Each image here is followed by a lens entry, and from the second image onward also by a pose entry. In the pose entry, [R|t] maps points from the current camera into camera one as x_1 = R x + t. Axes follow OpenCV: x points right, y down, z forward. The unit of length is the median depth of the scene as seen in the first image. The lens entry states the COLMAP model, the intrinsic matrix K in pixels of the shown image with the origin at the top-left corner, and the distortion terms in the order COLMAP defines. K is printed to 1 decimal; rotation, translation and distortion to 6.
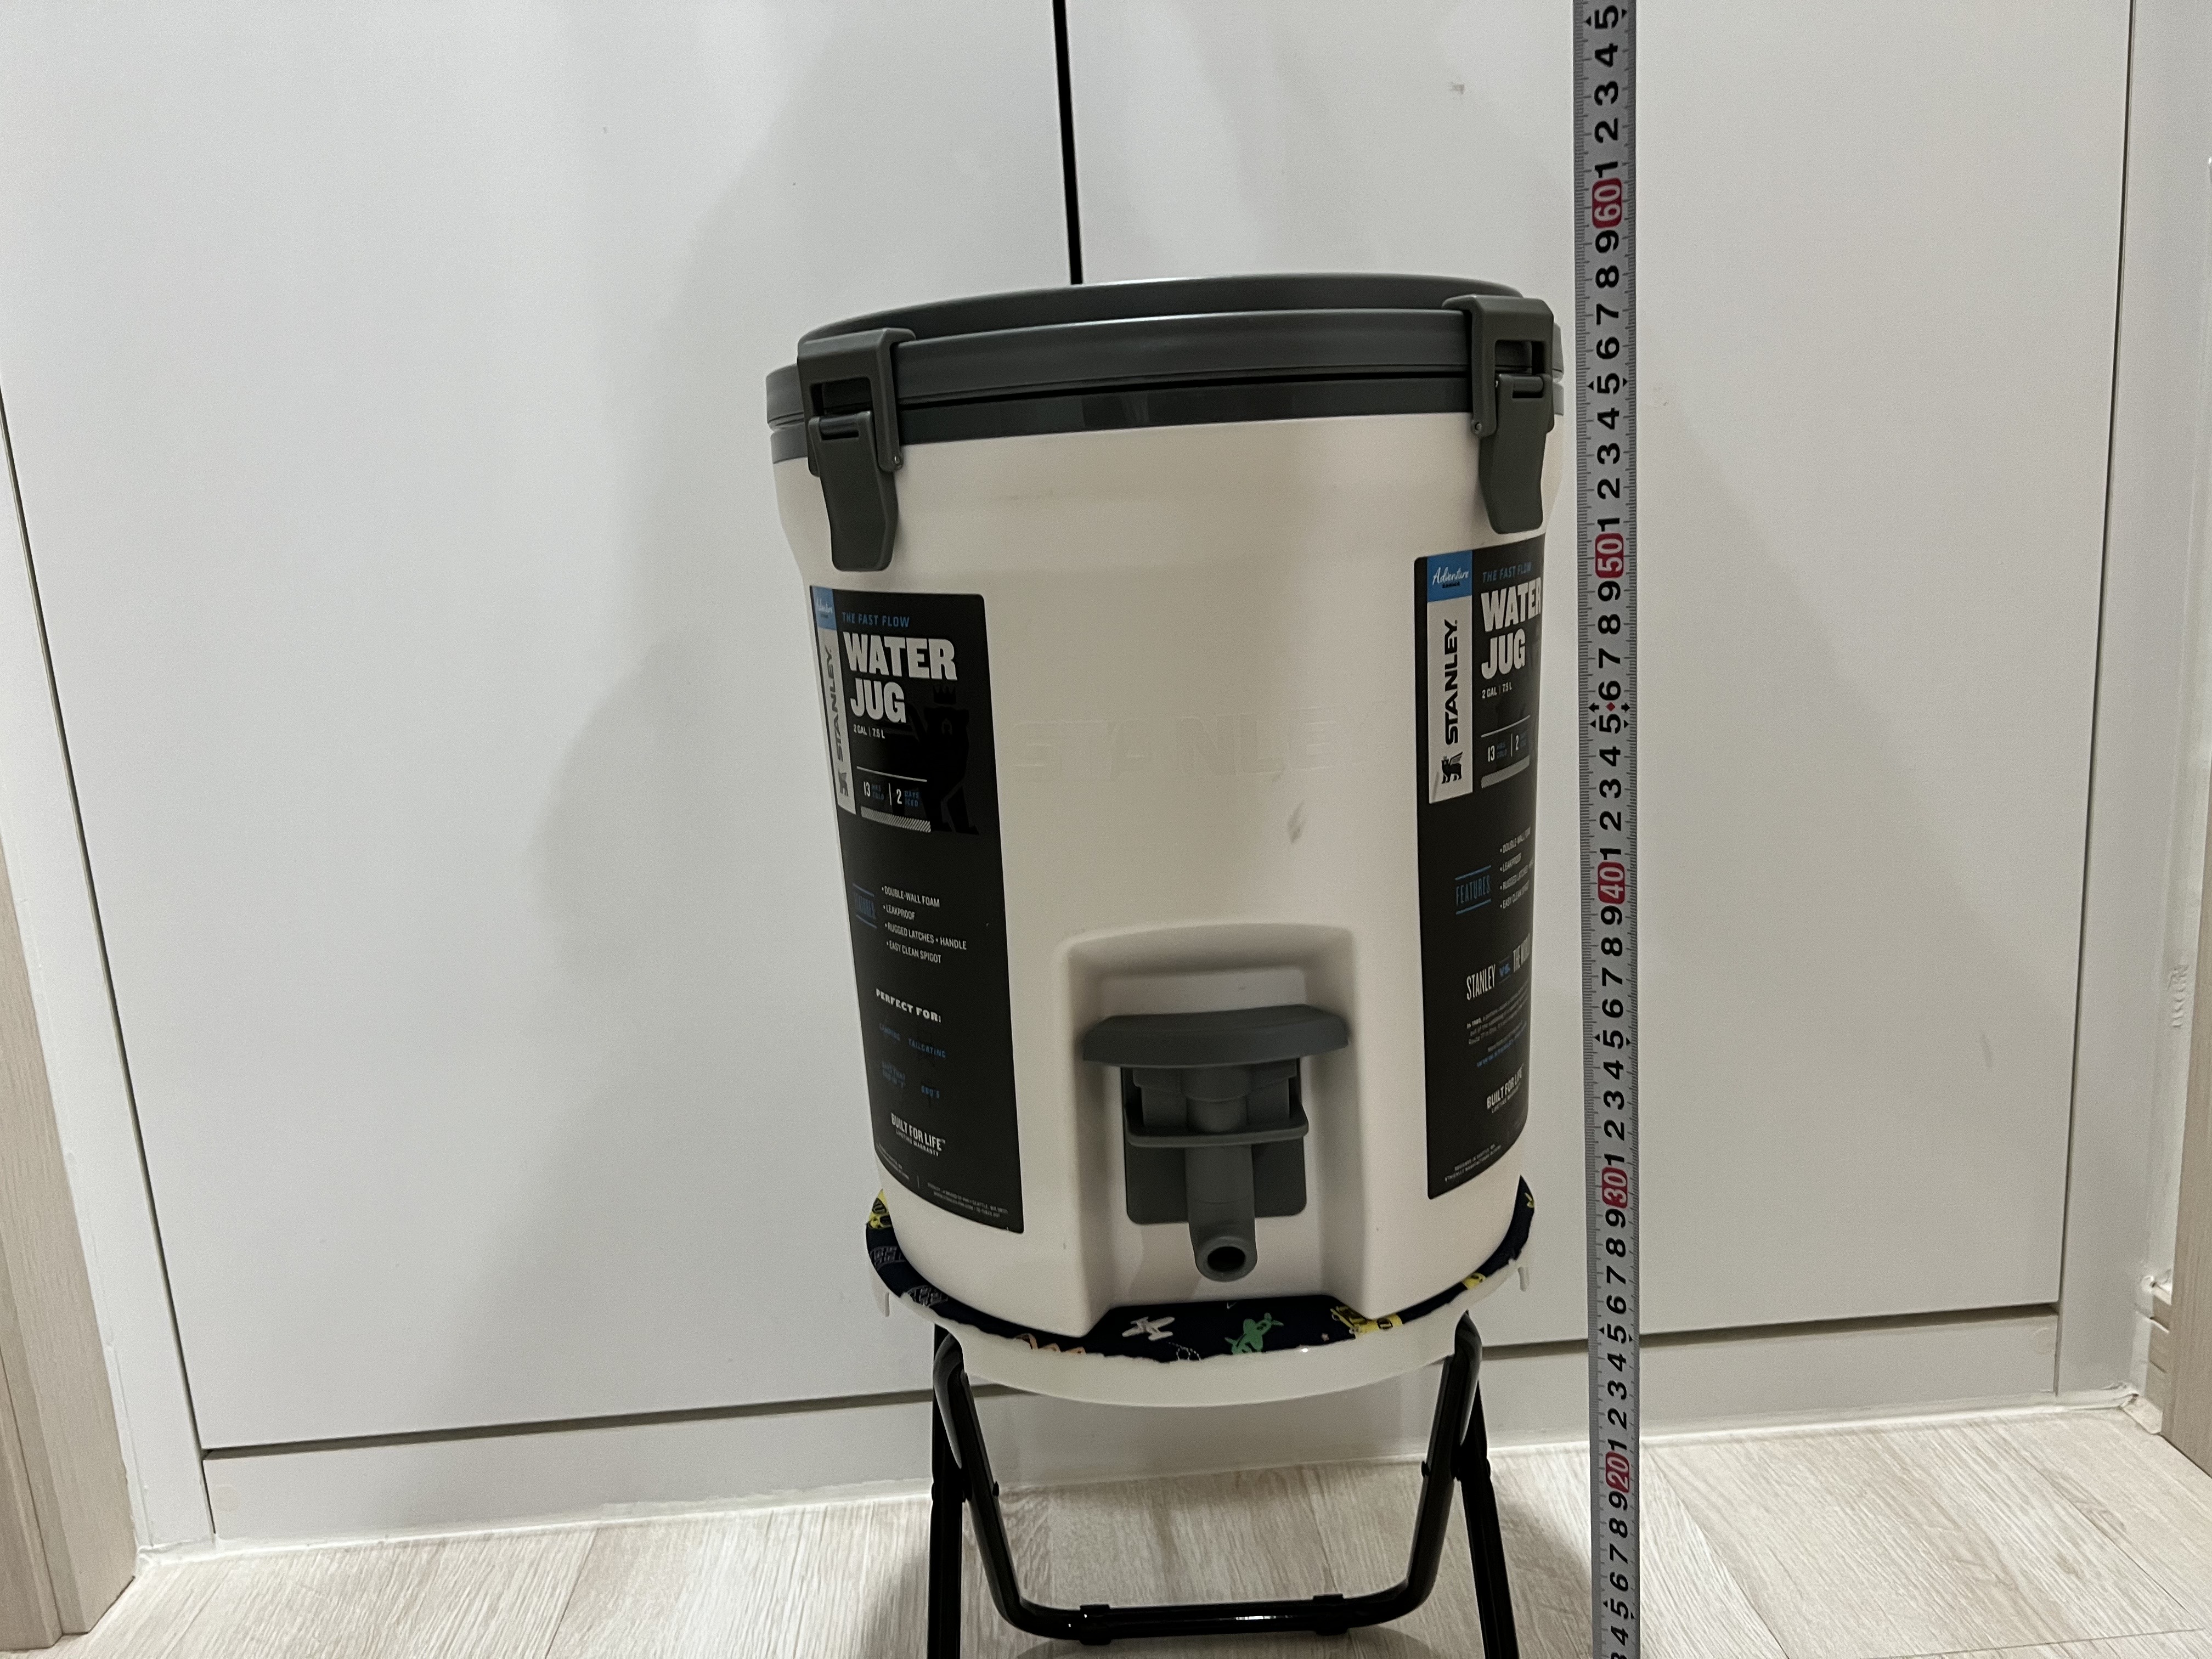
lens RADIAL K [[1659.1, 0, 1101.0], [0, 1659.1, 820.6], [0, 0, 1]] dist [0.051813, -0.060912]
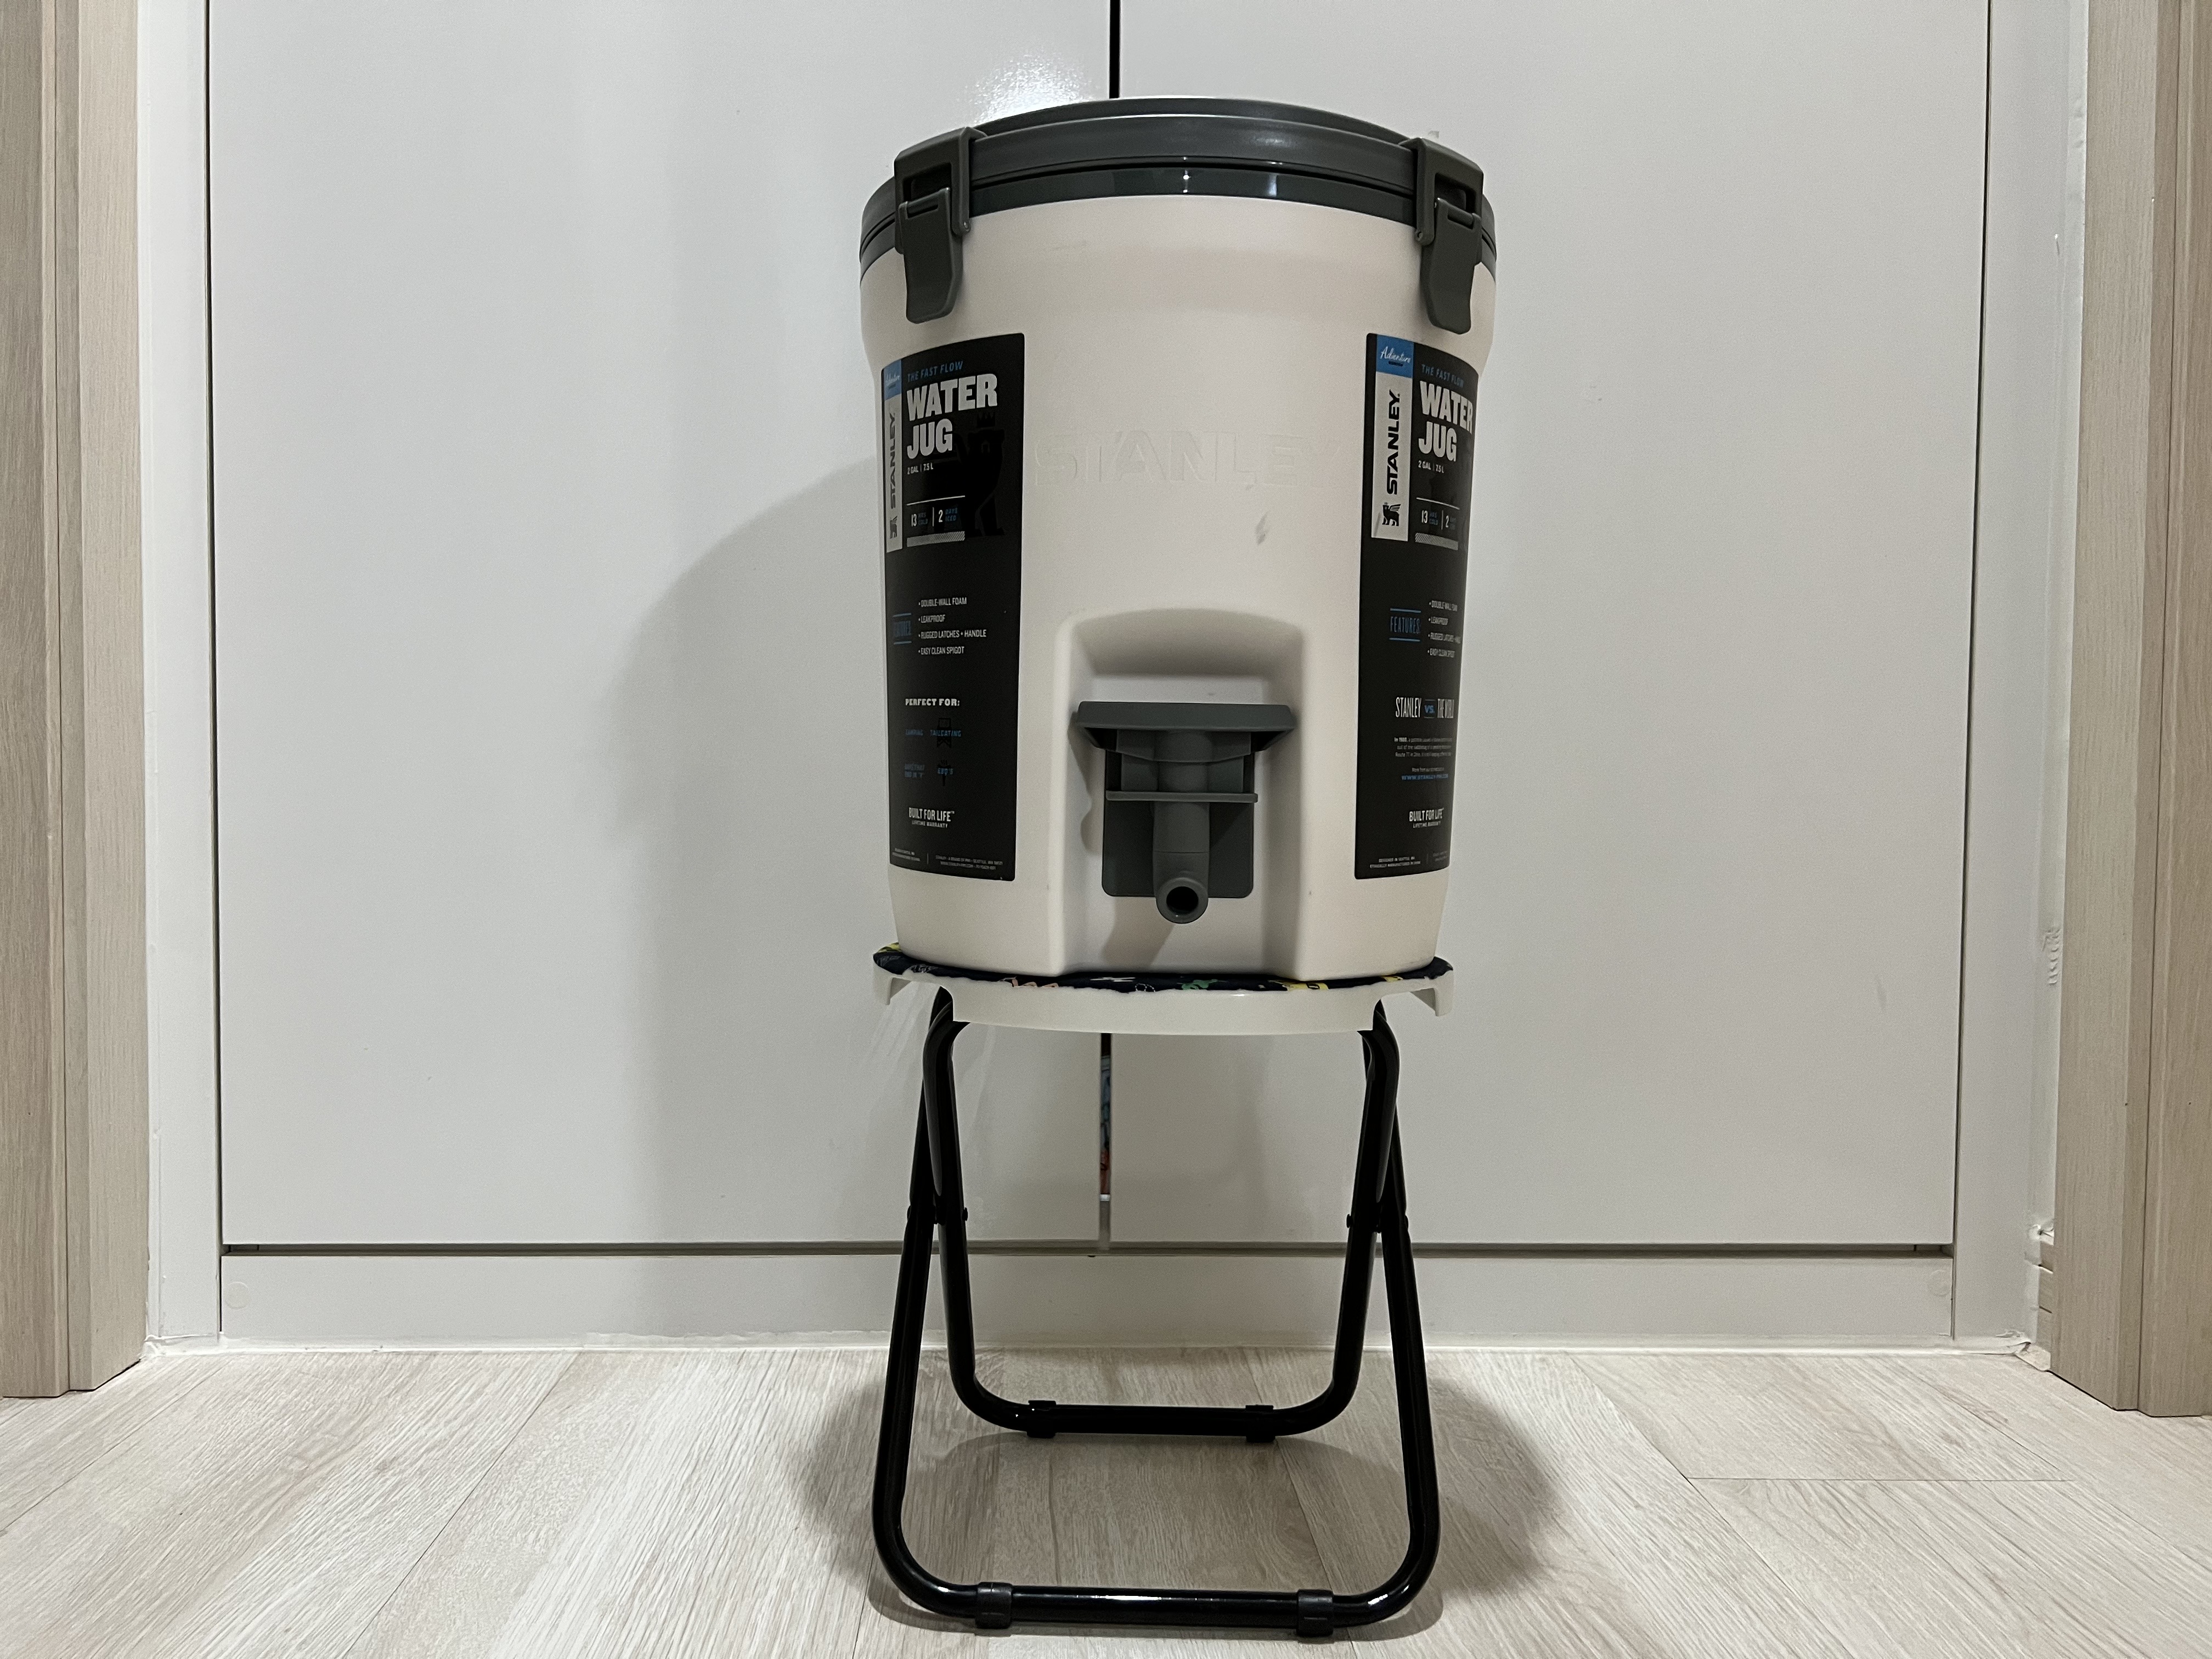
lens RADIAL K [[1659.1, 0, 1102.8], [0, 1659.1, 831.7], [0, 0, 1]] dist [0.051813, -0.060912]
pose [[0.997443, 0.071307, -0.004679, 0.014058], [-0.071088, 0.983441, -0.166702, 0.290064], [-0.007286, 0.166609, 0.985996, -0.121856]]
